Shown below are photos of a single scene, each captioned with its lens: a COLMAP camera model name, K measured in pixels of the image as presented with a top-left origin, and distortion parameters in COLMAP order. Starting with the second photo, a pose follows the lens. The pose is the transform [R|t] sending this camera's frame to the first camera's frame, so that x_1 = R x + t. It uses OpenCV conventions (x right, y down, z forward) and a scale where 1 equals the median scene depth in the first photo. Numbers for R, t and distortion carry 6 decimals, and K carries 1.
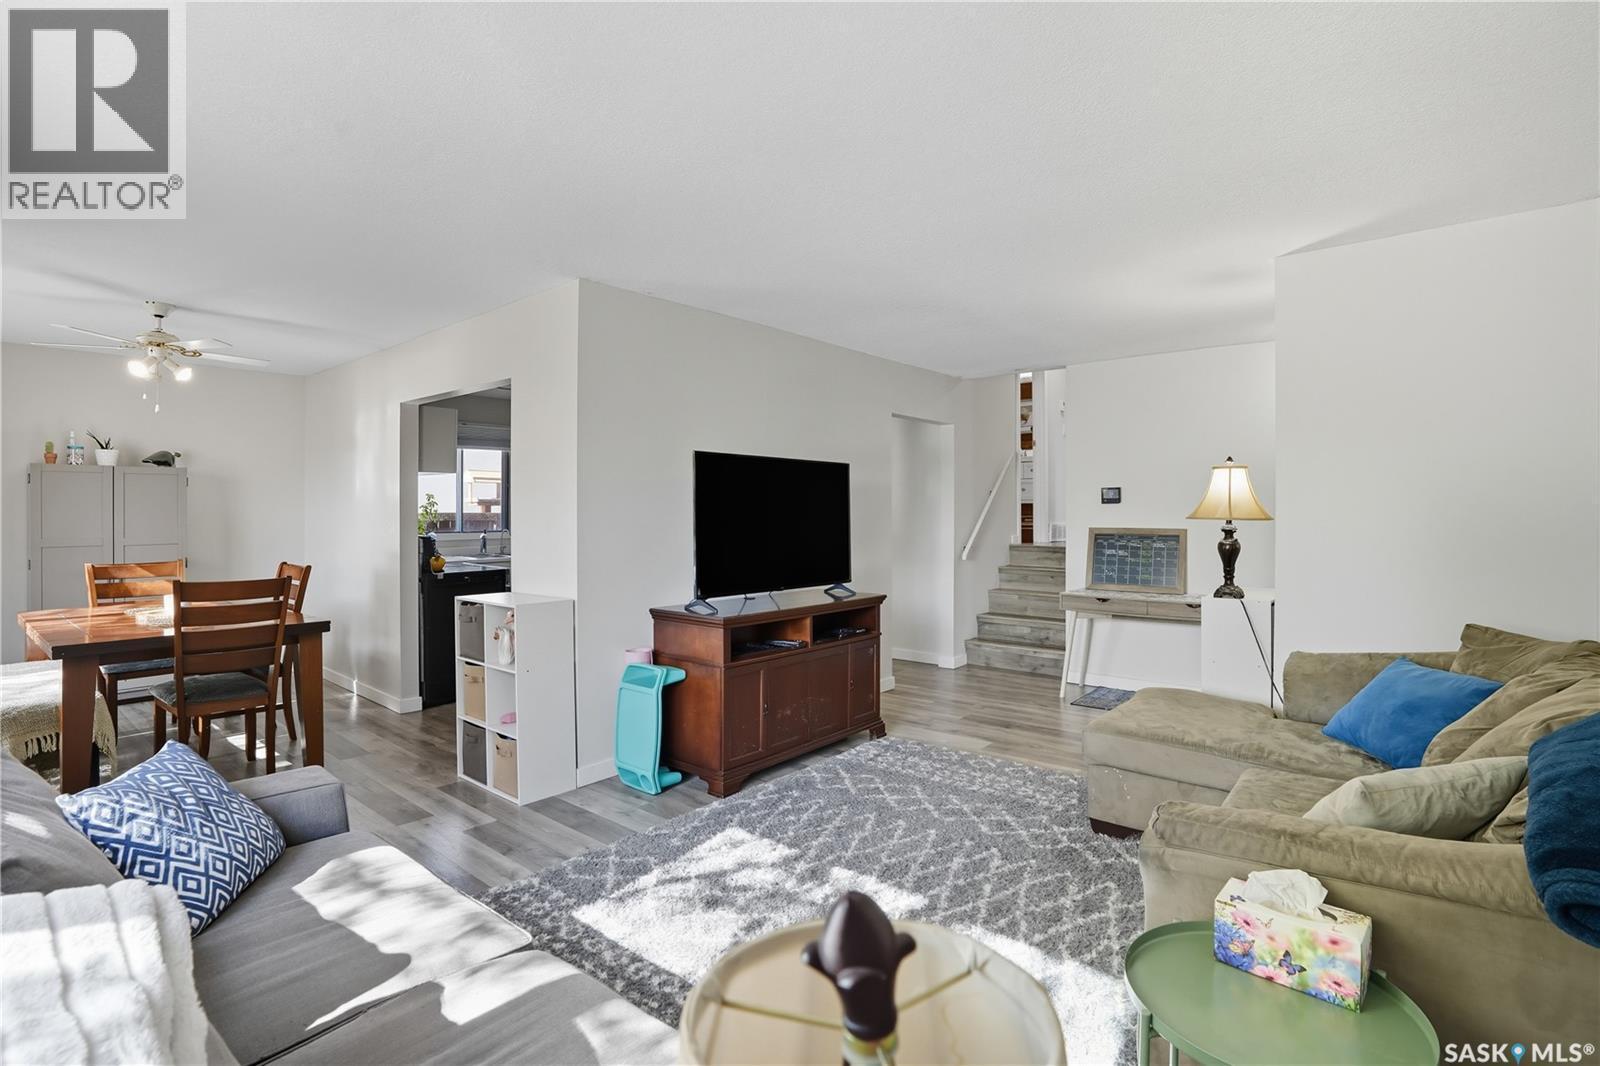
lens RADIAL K [[751.6, 0, 786.9], [0, 751.6, 515.6], [0, 0, 1]] dist [-0.057807, 0.024315]
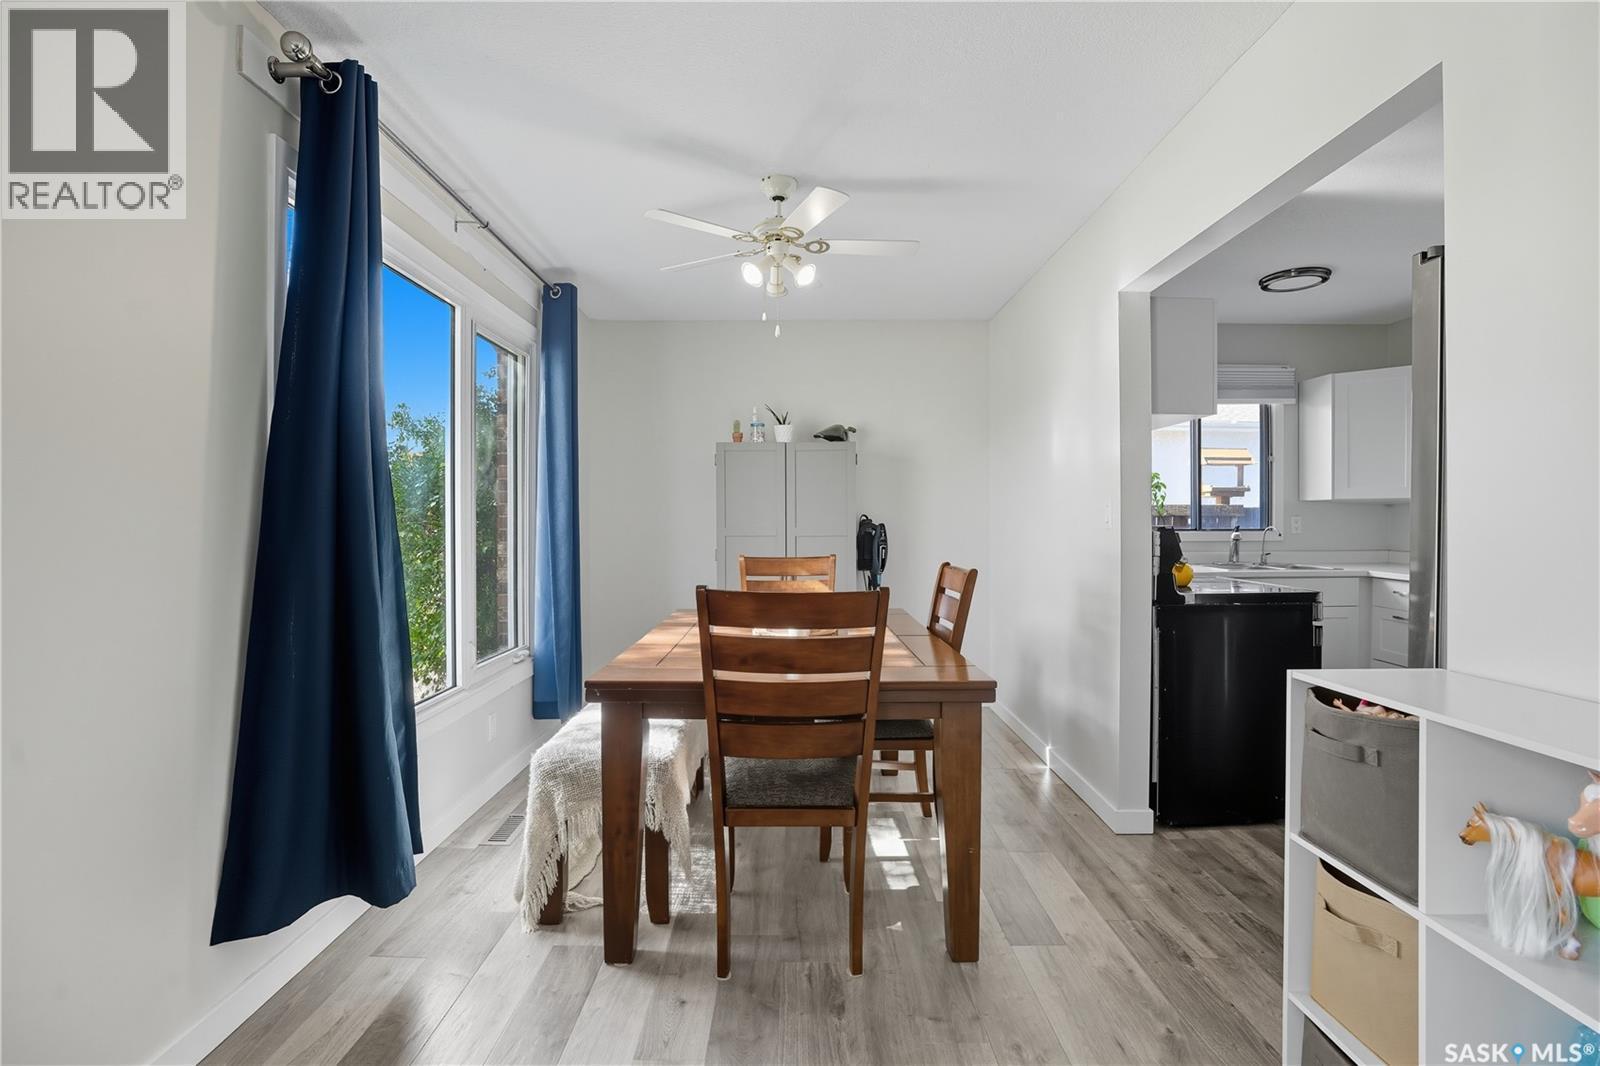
lens RADIAL K [[751.6, 0, 786.9], [0, 751.6, 515.6], [0, 0, 1]] dist [-0.057807, 0.024315]
pose [[0.636306, -0.007266, -0.771402, -0.242687], [-0.006336, 0.999873, -0.014645, 0.030161], [0.771410, 0.014206, 0.636179, 0.435082]]
